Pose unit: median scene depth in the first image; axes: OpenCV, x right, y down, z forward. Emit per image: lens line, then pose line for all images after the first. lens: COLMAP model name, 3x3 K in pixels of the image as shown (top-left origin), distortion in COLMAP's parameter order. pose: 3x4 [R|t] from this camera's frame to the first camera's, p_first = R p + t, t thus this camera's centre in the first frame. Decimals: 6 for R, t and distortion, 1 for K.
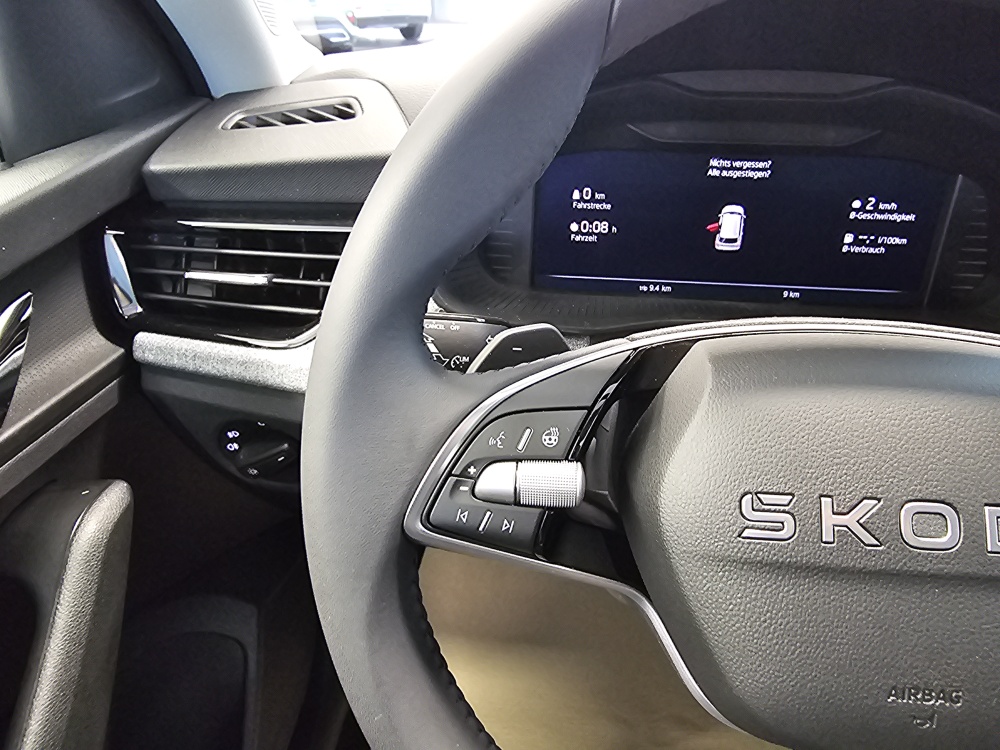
lens RADIAL K [[682.3, 0, 497.0], [0, 682.3, 369.4], [0, 0, 1]] dist [0.012209, -0.005523]
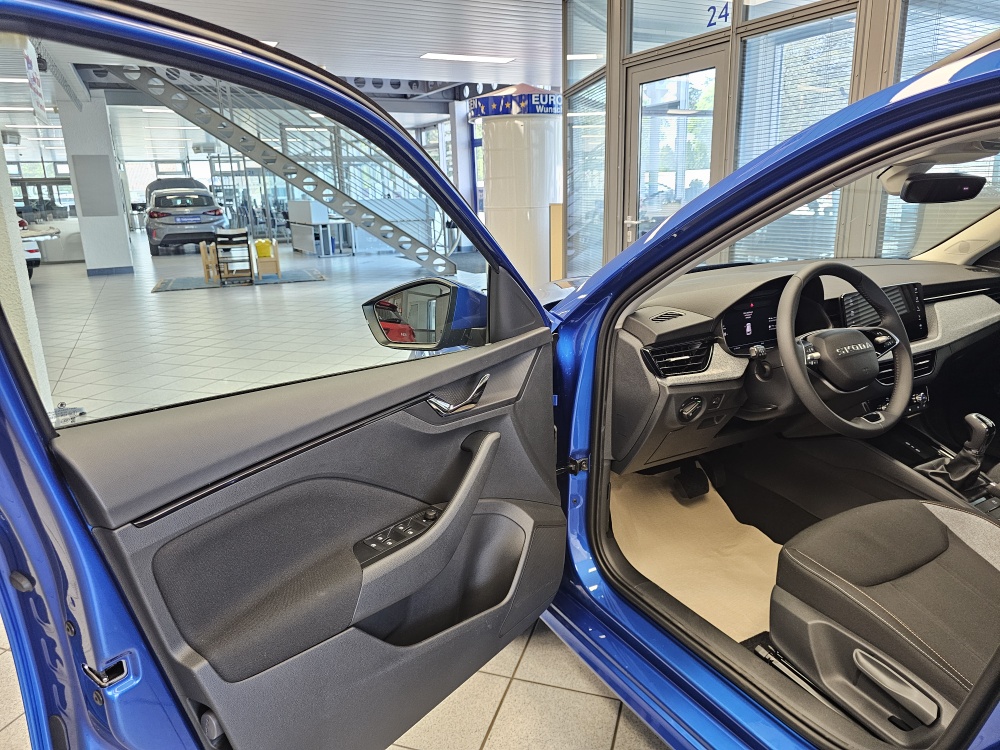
lens RADIAL K [[685.7, 0, 503.2], [0, 685.7, 365.7], [0, 0, 1]] dist [0.038050, -0.053908]
pose [[0.817374, -0.172119, 0.549795, -3.136065], [0.319736, 0.929391, -0.184393, 0.268584], [-0.479237, 0.326507, 0.814693, -1.501676]]
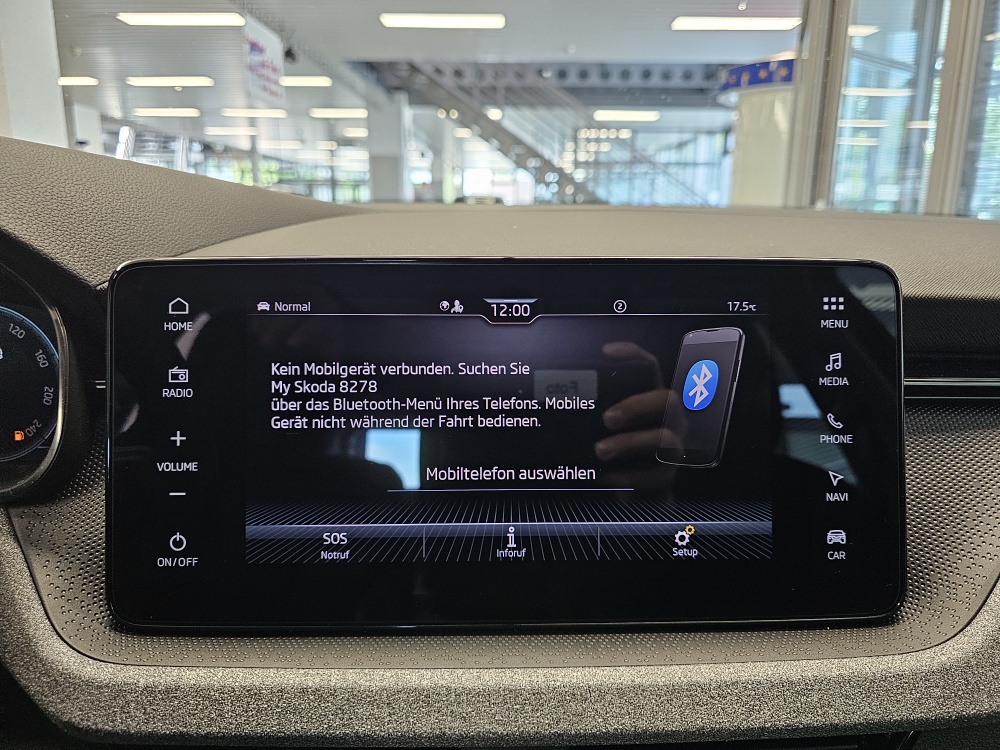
lens RADIAL K [[685.7, 0, 504.5], [0, 685.7, 376.2], [0, 0, 1]] dist [0.038050, -0.053908]
pose [[0.993488, -0.029563, 0.110038, 1.160365], [0.060610, 0.954898, -0.290683, 0.095240], [-0.096481, 0.295459, 0.950471, 0.094925]]
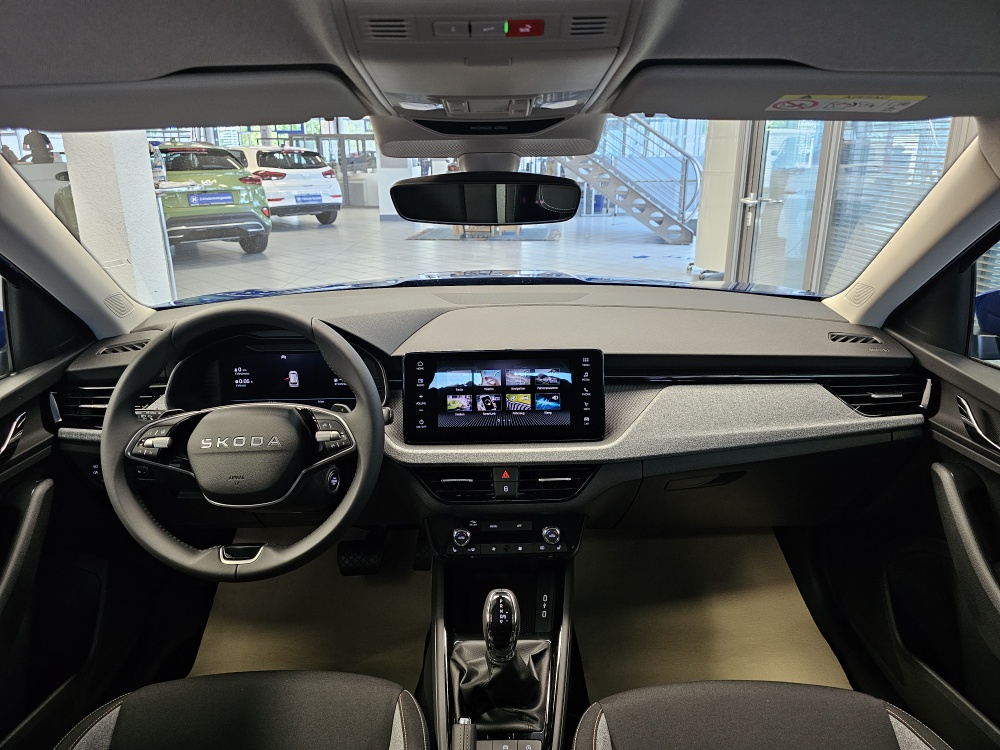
lens RADIAL K [[685.7, 0, 502.0], [0, 685.7, 362.4], [0, 0, 1]] dist [0.038050, -0.053908]
pose [[0.993822, -0.050105, 0.099031, 0.971780], [0.071465, 0.971594, -0.225606, 0.439086], [-0.084914, 0.231290, 0.969172, -1.886588]]
